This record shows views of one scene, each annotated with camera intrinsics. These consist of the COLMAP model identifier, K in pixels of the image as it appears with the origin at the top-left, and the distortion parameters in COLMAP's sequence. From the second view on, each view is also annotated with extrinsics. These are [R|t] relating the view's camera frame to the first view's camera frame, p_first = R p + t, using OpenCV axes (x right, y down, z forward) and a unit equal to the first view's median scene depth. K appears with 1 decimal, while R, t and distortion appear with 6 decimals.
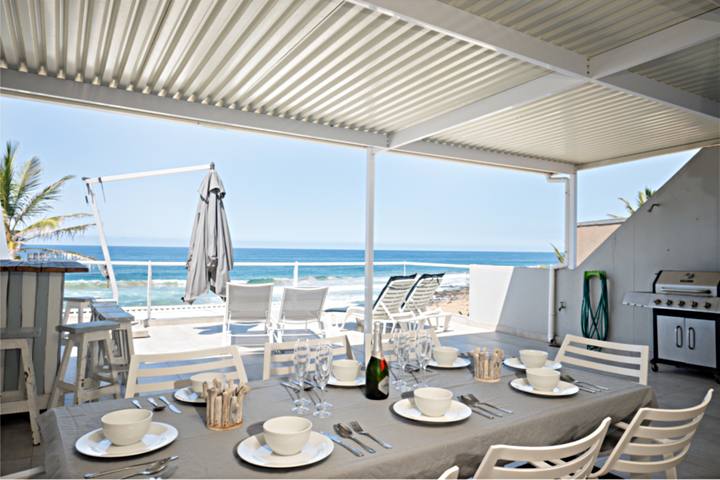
lens RADIAL K [[487.1, 0, 363.7], [0, 487.1, 232.9], [0, 0, 1]] dist [0.006728, 0.001374]
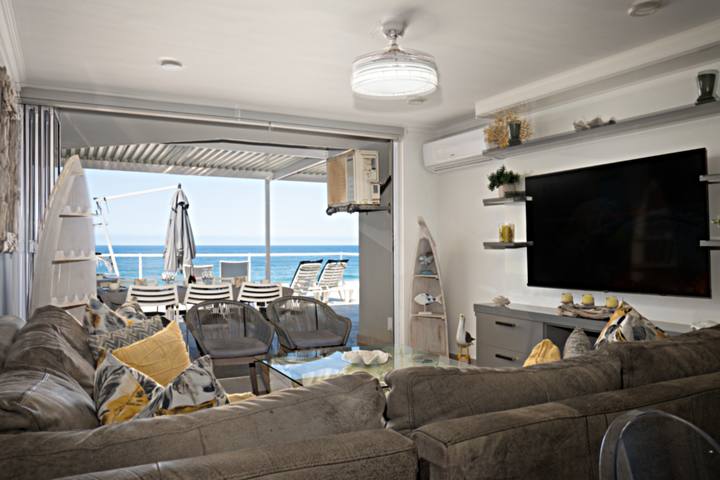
lens RADIAL K [[595.4, 0, 358.2], [0, 595.4, 245.3], [0, 0, 1]] dist [-0.008310, -0.001527]
pose [[0.995711, -0.015876, -0.091149, 0.371300], [0.018595, 0.999405, 0.029055, -0.005274], [0.090633, -0.030625, 0.995413, -0.699895]]
